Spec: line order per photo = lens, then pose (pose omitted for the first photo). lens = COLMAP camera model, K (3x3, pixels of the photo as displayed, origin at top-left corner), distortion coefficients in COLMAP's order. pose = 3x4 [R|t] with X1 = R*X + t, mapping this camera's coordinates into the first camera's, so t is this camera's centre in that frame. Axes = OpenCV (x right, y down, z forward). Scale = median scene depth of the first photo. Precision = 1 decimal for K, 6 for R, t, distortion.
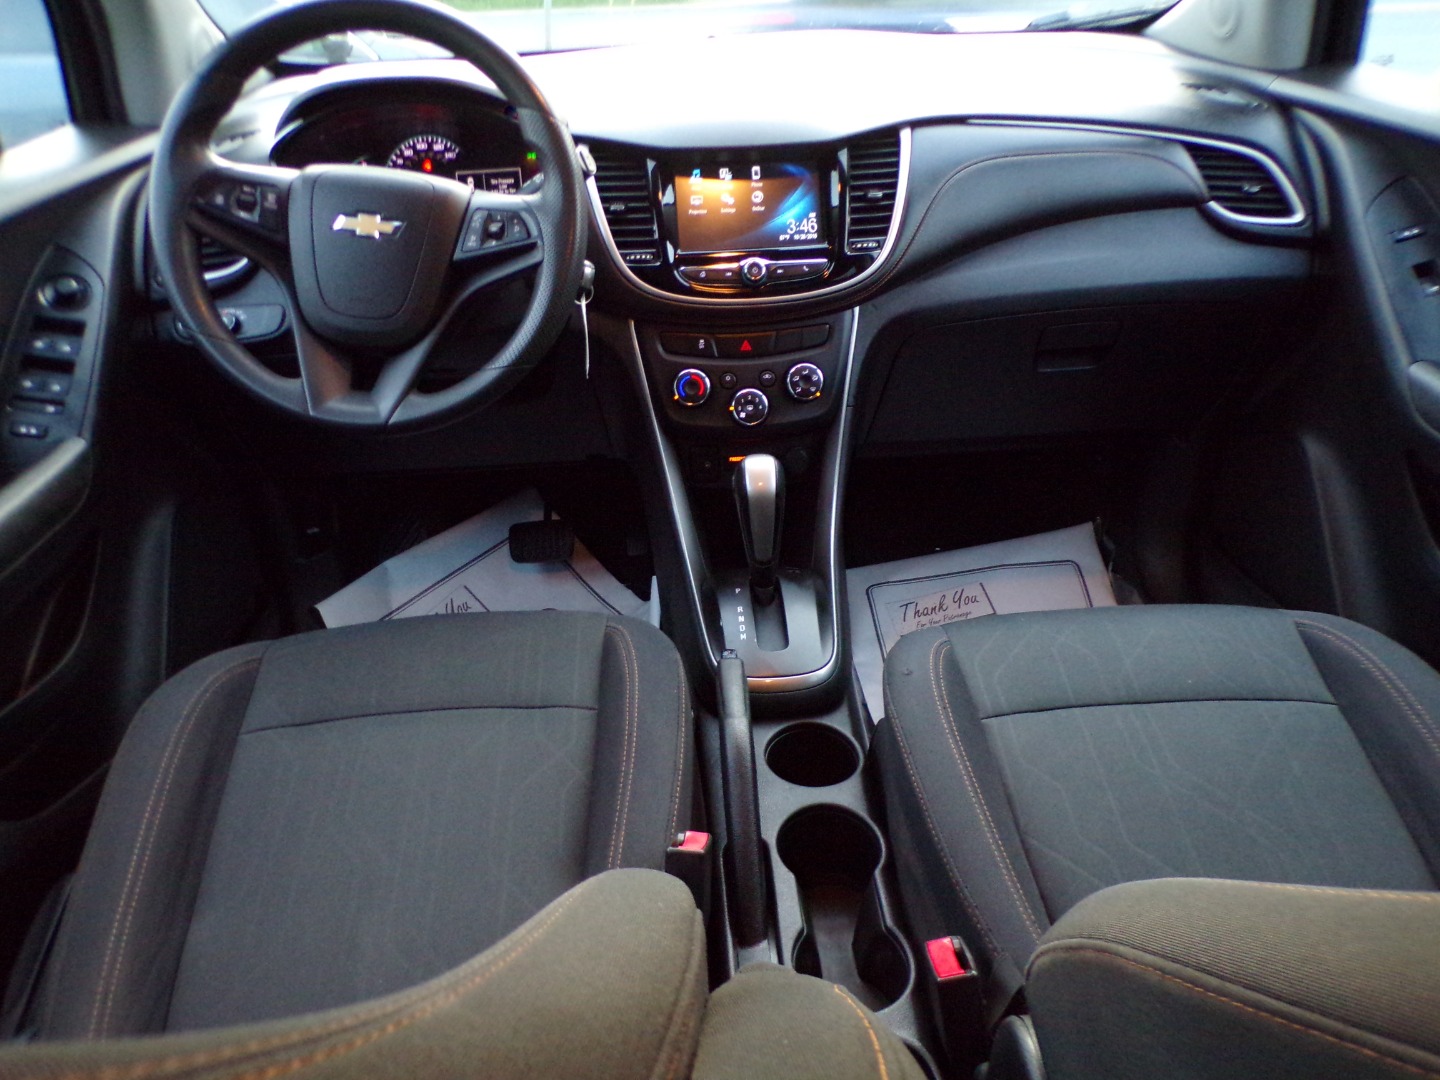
lens RADIAL K [[973.9, 0, 732.4], [0, 973.9, 558.6], [0, 0, 1]] dist [-0.001017, -0.000775]
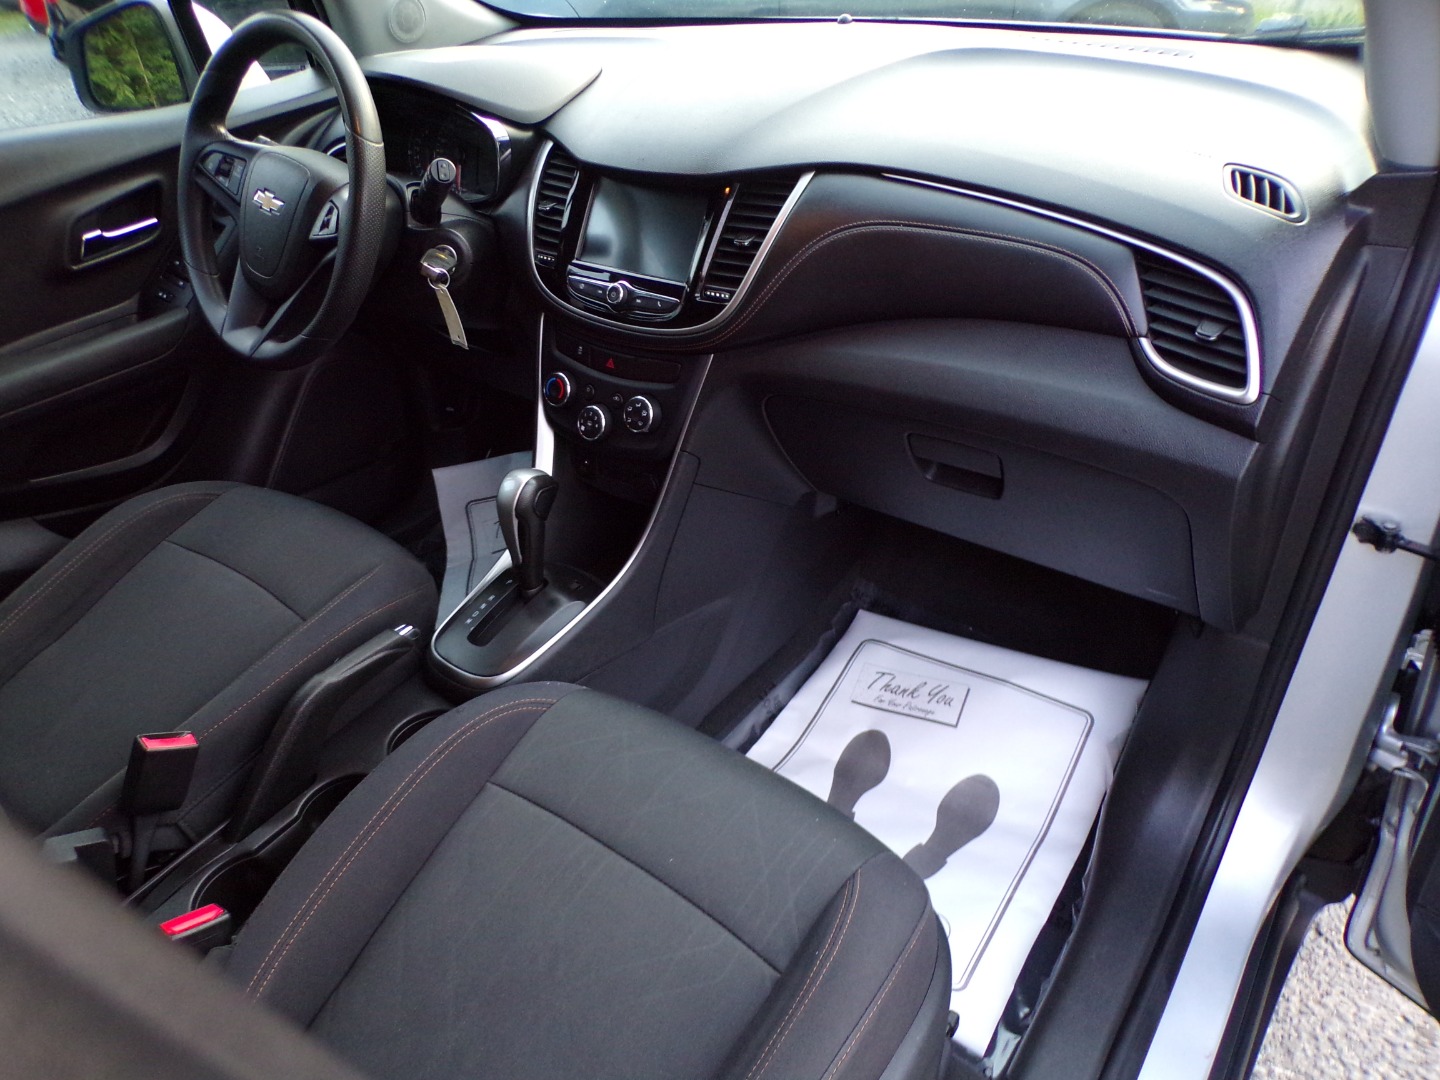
lens RADIAL K [[973.9, 0, 702.7], [0, 973.9, 547.7], [0, 0, 1]] dist [-0.001017, -0.000775]
pose [[0.752270, 0.366101, -0.547778, 0.721426], [-0.302906, 0.930510, 0.205911, -0.280924], [0.585097, 0.011024, 0.810889, 0.235406]]
